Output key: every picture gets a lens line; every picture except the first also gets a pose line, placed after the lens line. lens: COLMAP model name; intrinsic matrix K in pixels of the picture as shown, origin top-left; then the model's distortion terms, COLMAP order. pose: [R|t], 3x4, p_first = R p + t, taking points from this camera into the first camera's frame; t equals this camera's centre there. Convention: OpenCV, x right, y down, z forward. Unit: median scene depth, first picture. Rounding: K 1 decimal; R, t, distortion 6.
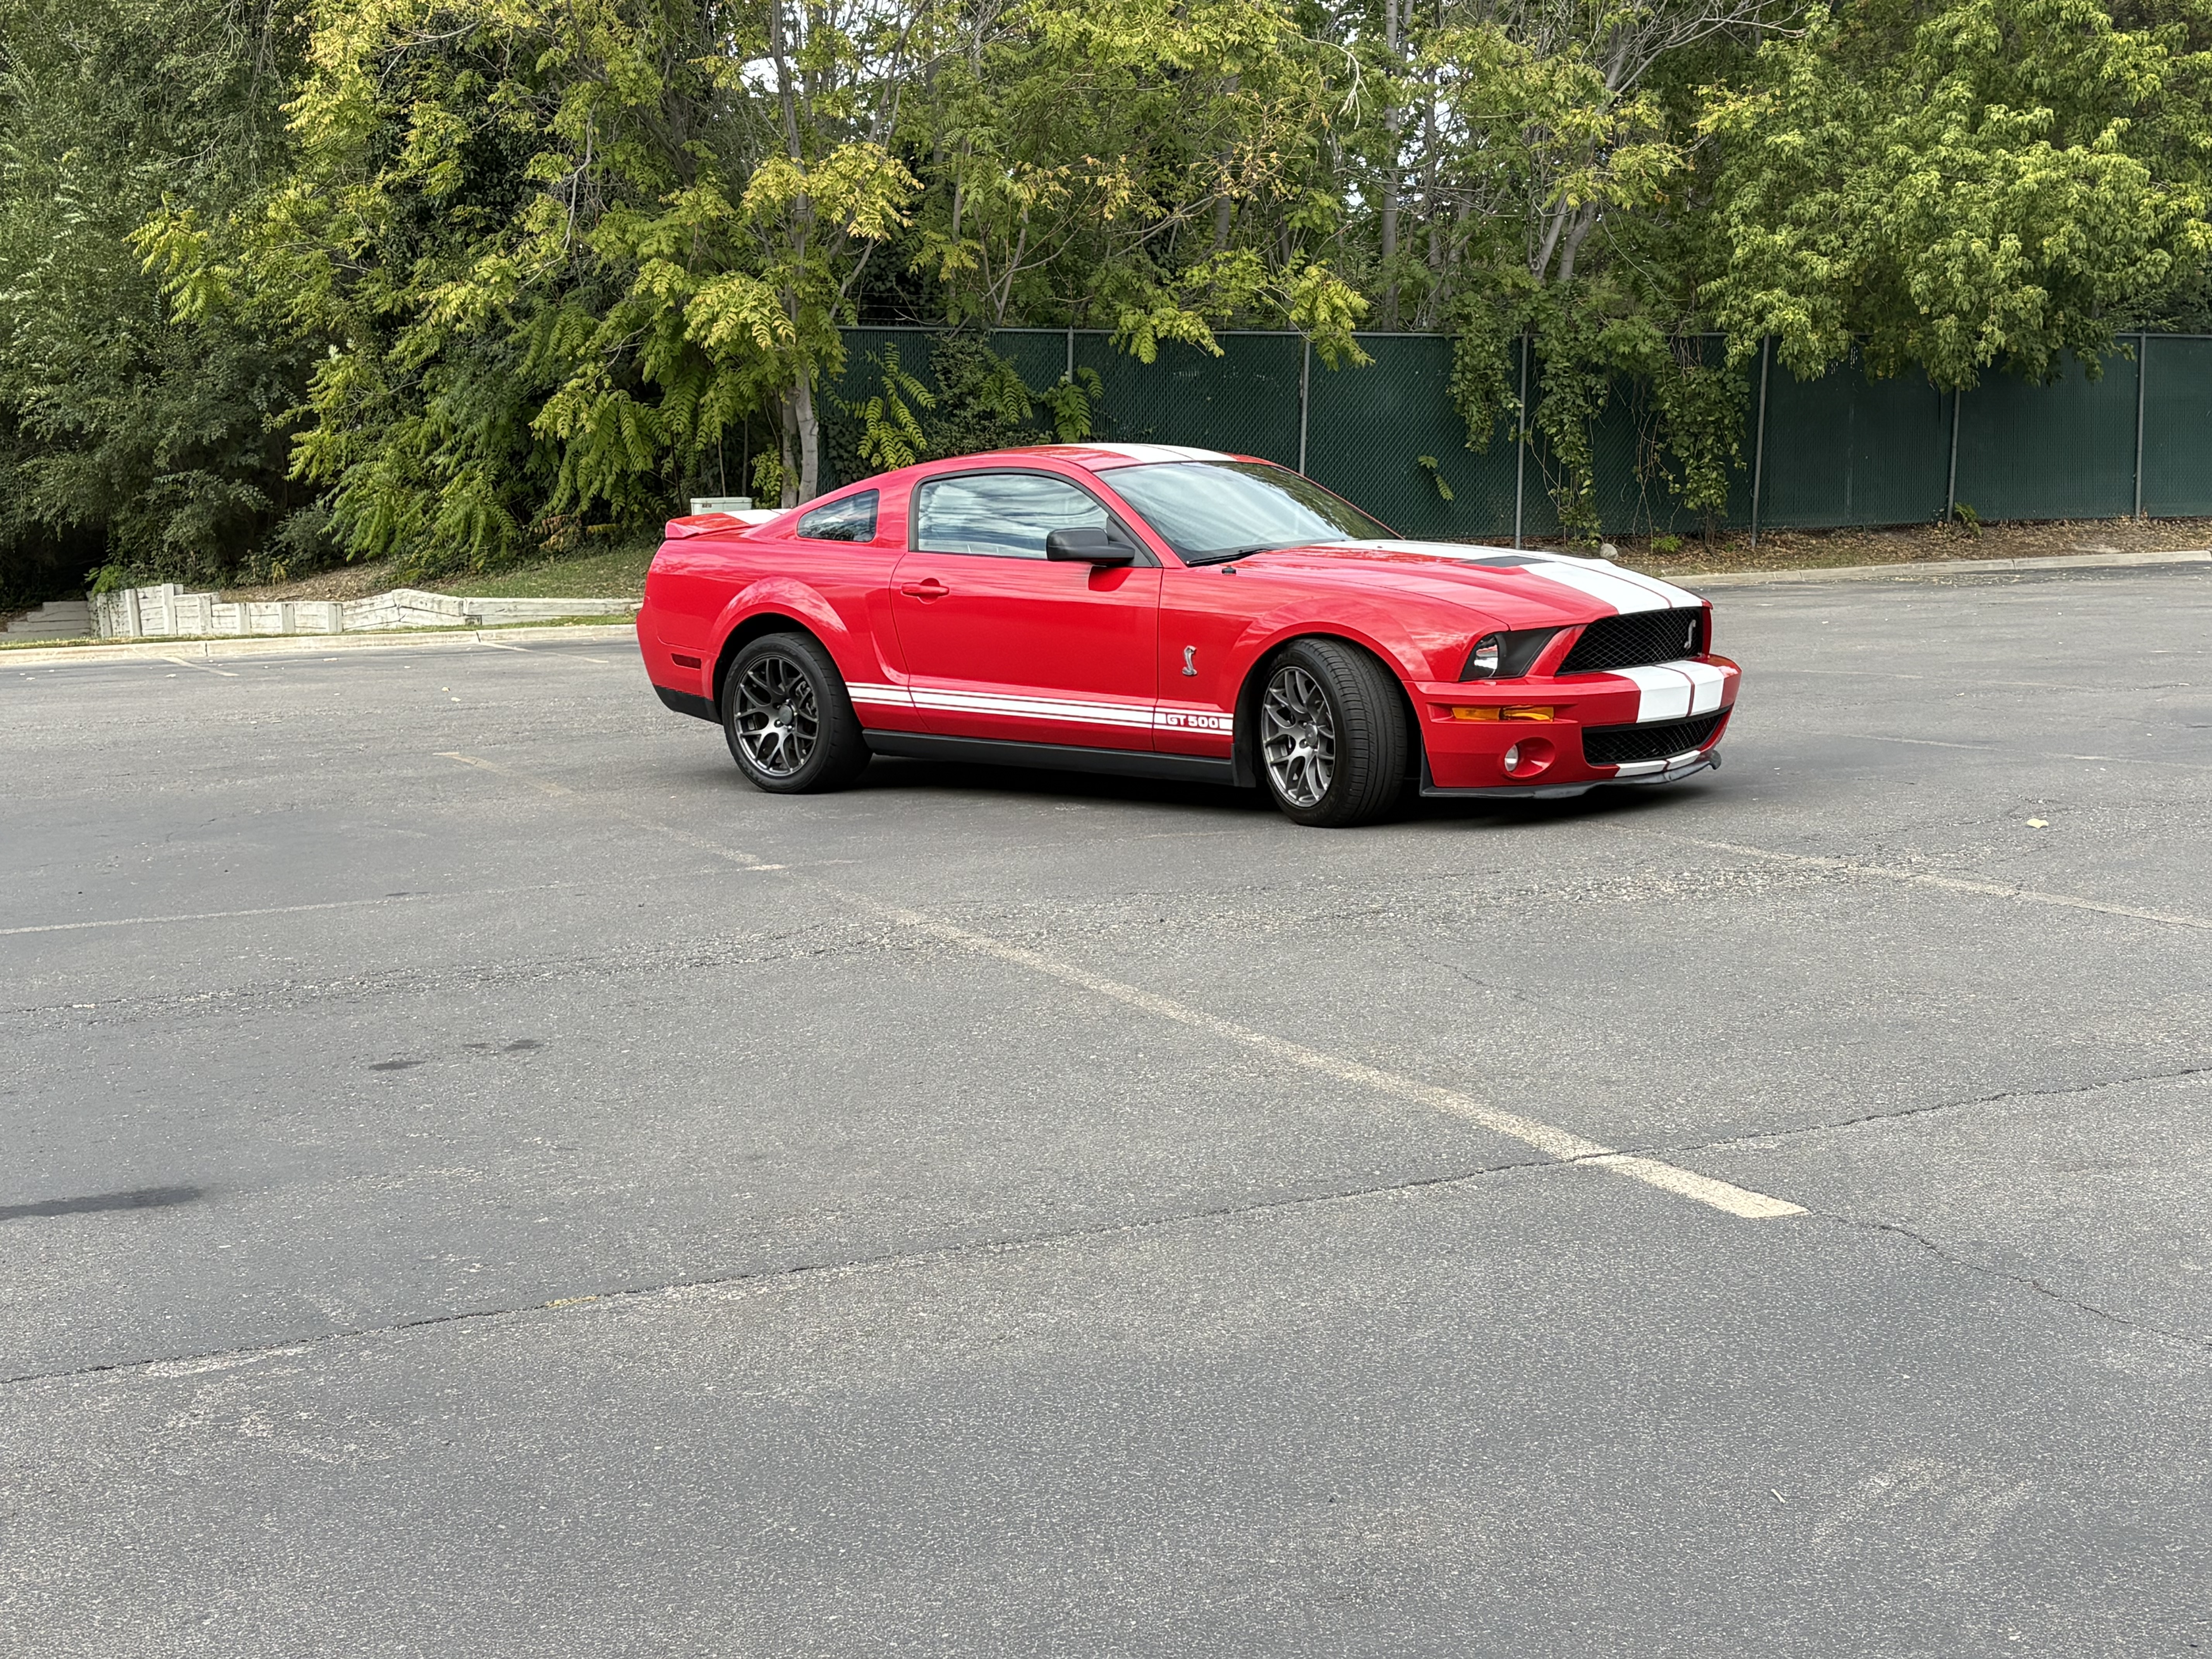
lens RADIAL K [[2879.7, 0, 1106.0], [0, 2879.7, 829.5], [0, 0, 1]] dist [0.117687, -0.007699]
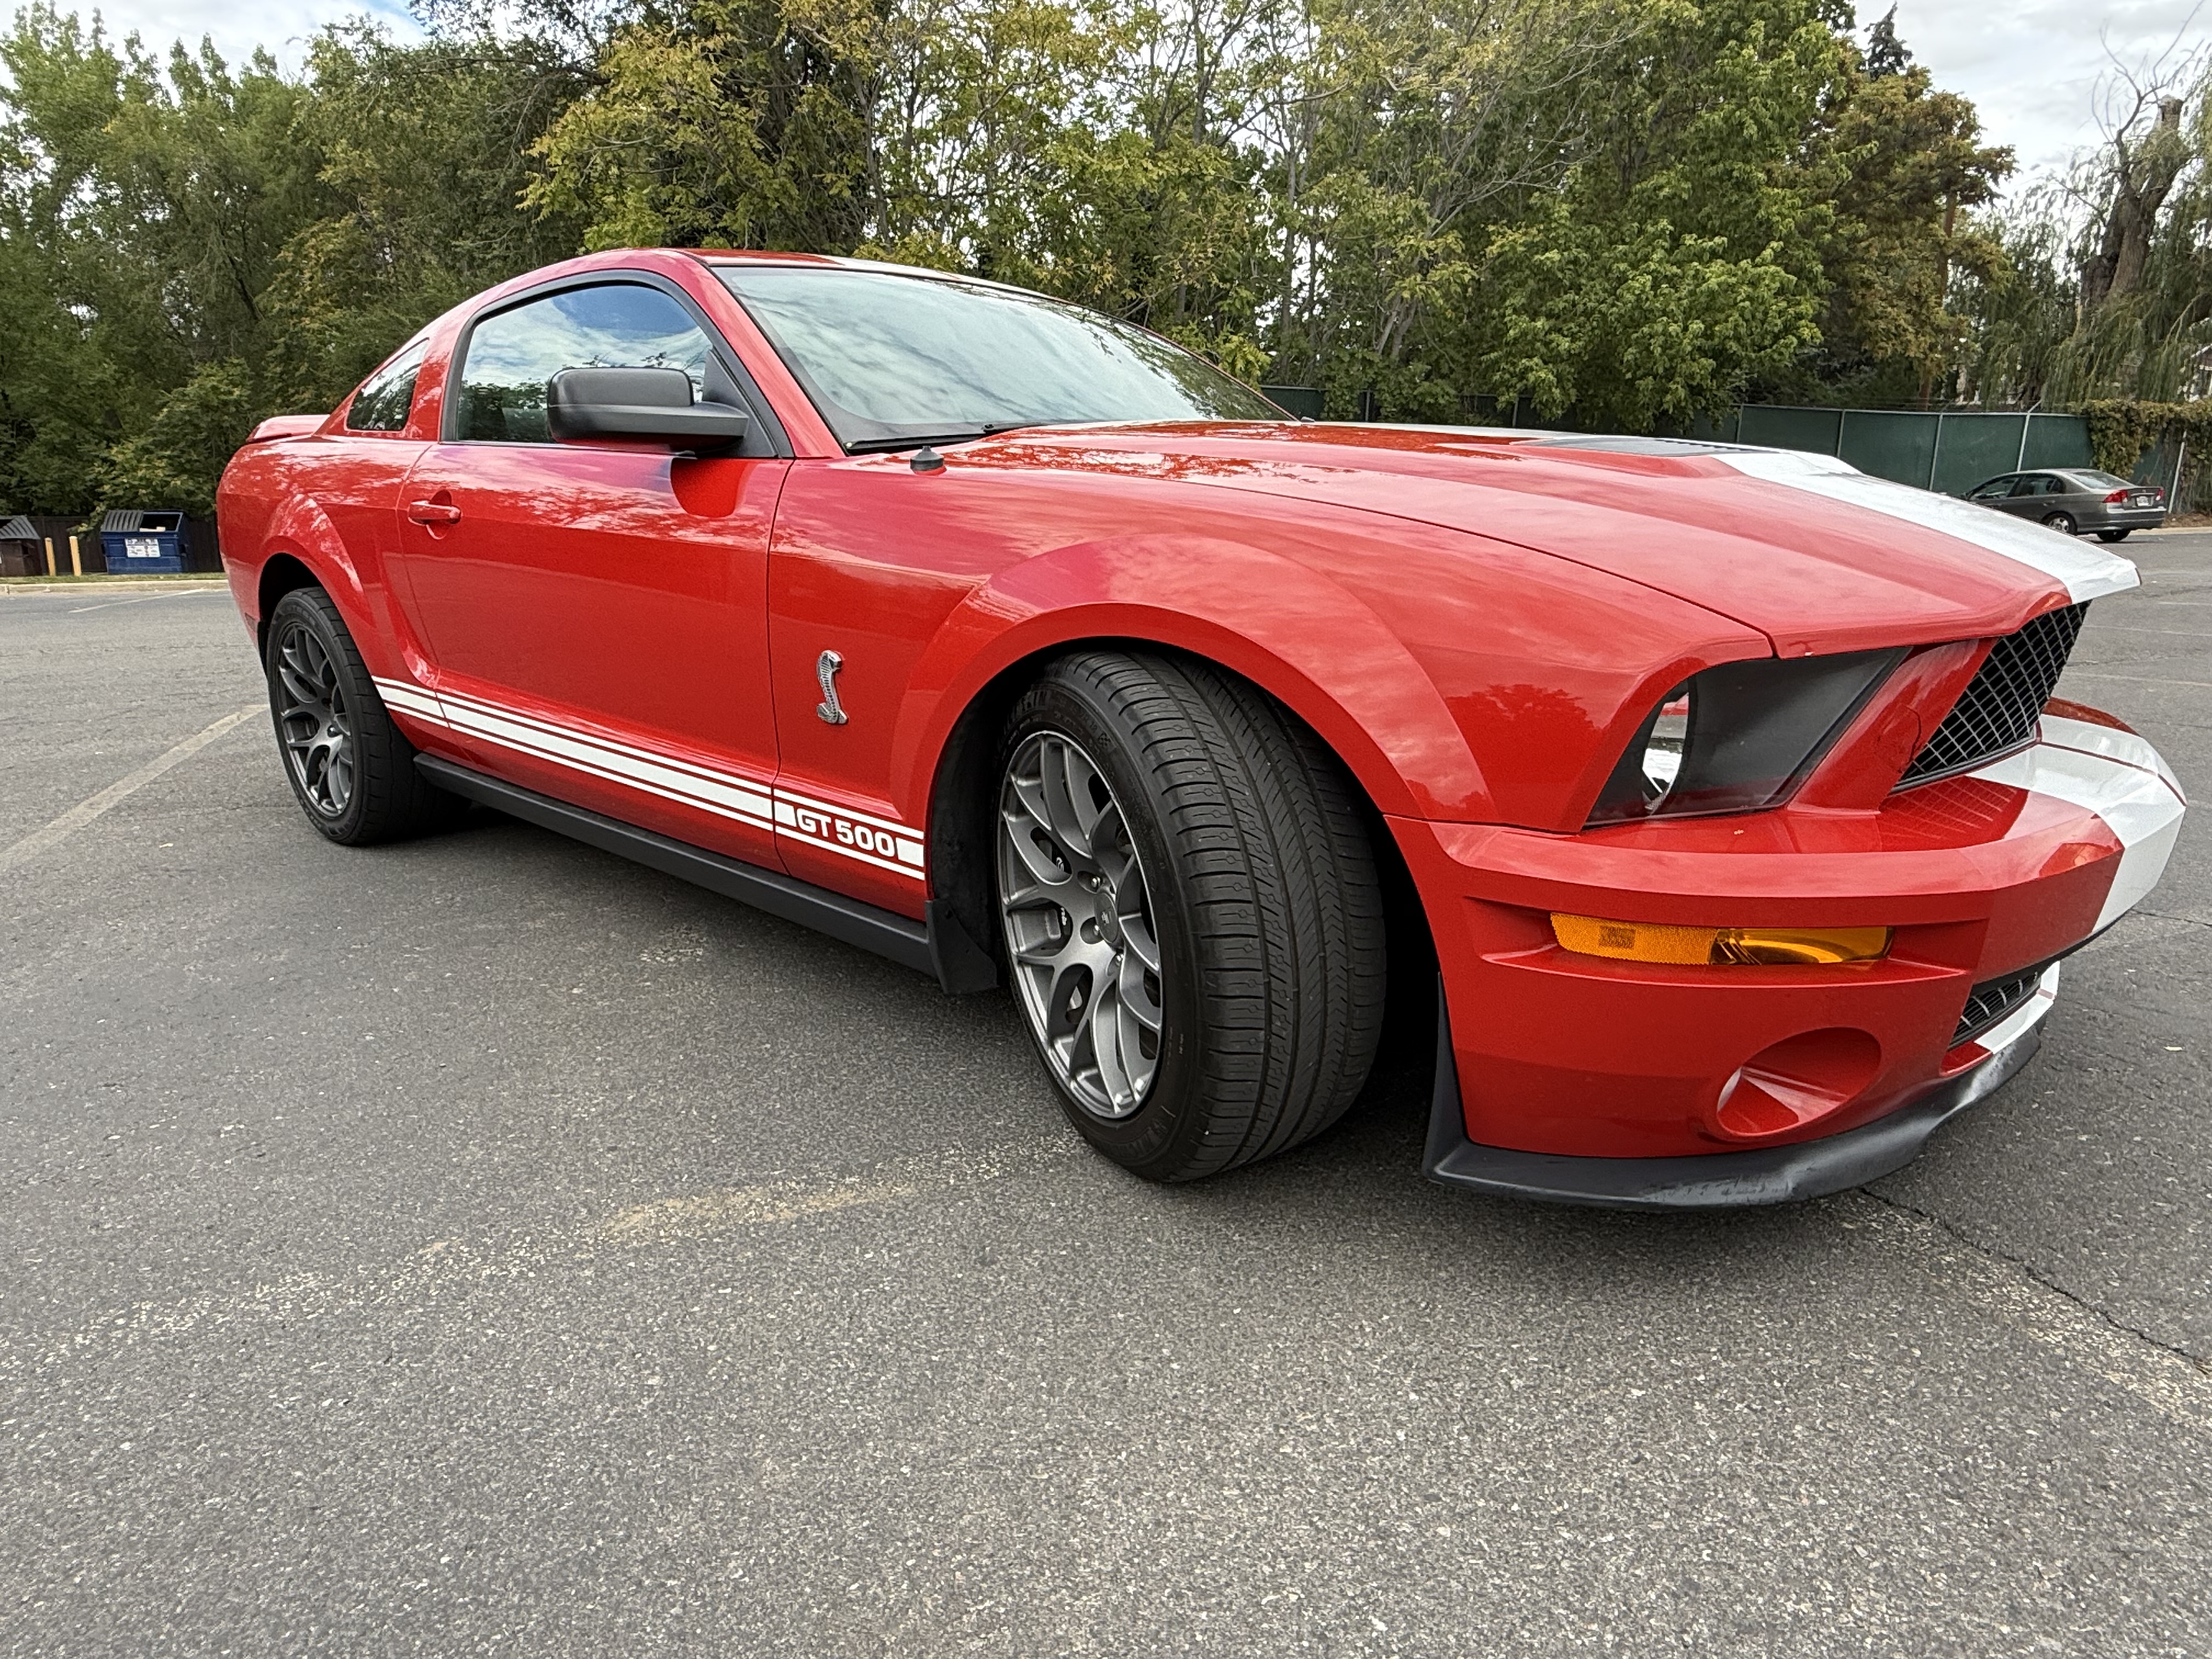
lens RADIAL K [[1308.8, 0, 1106.0], [0, 1308.8, 829.5], [0, 0, 1]] dist [0.003474, 0.001061]
pose [[0.999470, 0.023645, -0.022371, 0.025043], [-0.020629, 0.991747, 0.126540, -0.021831], [0.025179, -0.126011, 0.991709, 0.282820]]
